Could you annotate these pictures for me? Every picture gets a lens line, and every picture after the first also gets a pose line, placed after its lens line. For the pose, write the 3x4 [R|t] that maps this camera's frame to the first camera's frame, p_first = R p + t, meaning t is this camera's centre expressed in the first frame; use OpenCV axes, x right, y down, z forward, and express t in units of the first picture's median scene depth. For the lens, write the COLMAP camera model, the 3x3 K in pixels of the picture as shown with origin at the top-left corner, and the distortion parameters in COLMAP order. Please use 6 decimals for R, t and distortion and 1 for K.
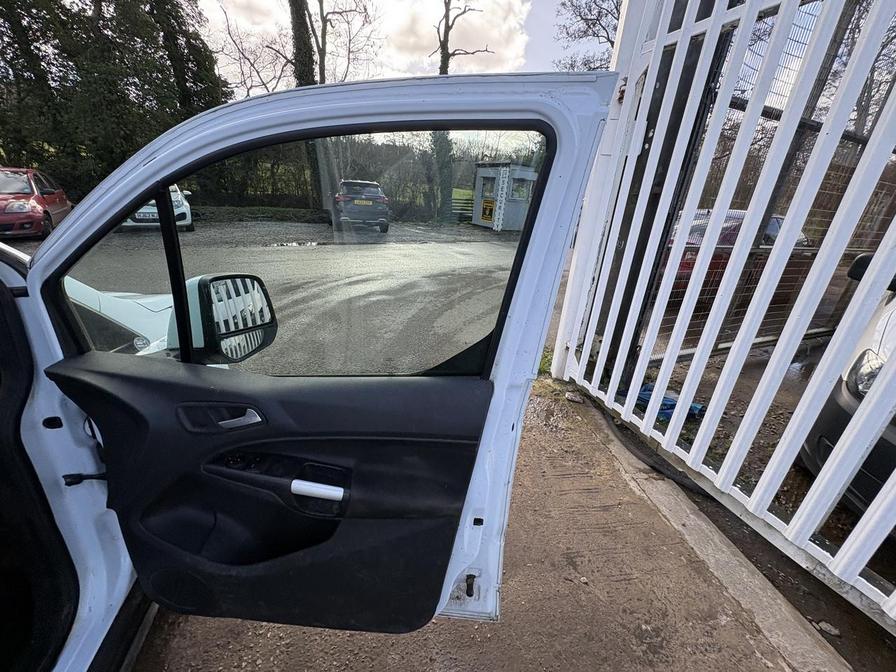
lens RADIAL K [[354.6, 0, 446.4], [0, 354.6, 338.1], [0, 0, 1]] dist [0.002352, -0.000082]
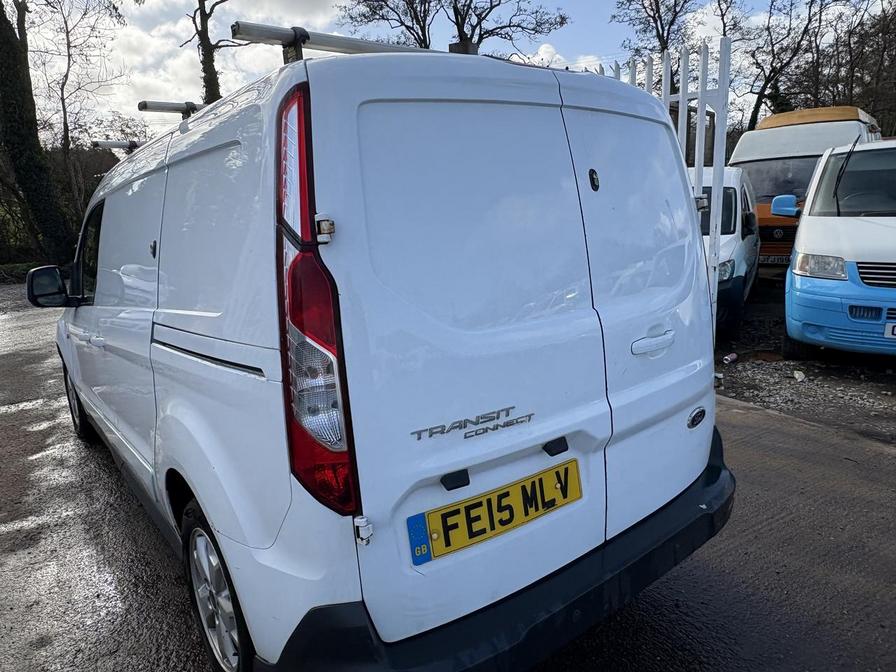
lens RADIAL K [[606.9, 0, 449.0], [0, 606.9, 334.8], [0, 0, 1]] dist [0.008599, -0.001666]
pose [[0.906752, -0.183181, 0.379797, -0.154753], [0.247080, 0.960697, -0.126538, 0.097084], [-0.341691, 0.208579, 0.916374, -0.266900]]
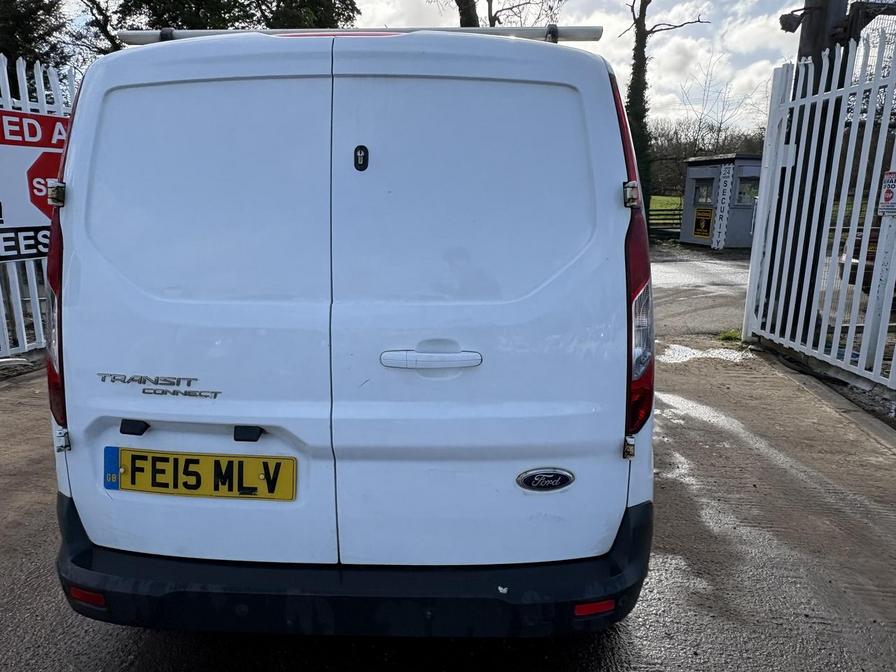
lens RADIAL K [[606.9, 0, 448.6], [0, 606.9, 333.9], [0, 0, 1]] dist [0.008599, -0.001666]
pose [[0.954454, 0.004021, -0.298332, -0.006043], [-0.059259, 0.982543, -0.176345, 0.109177], [0.292415, 0.185992, 0.938030, -0.260396]]
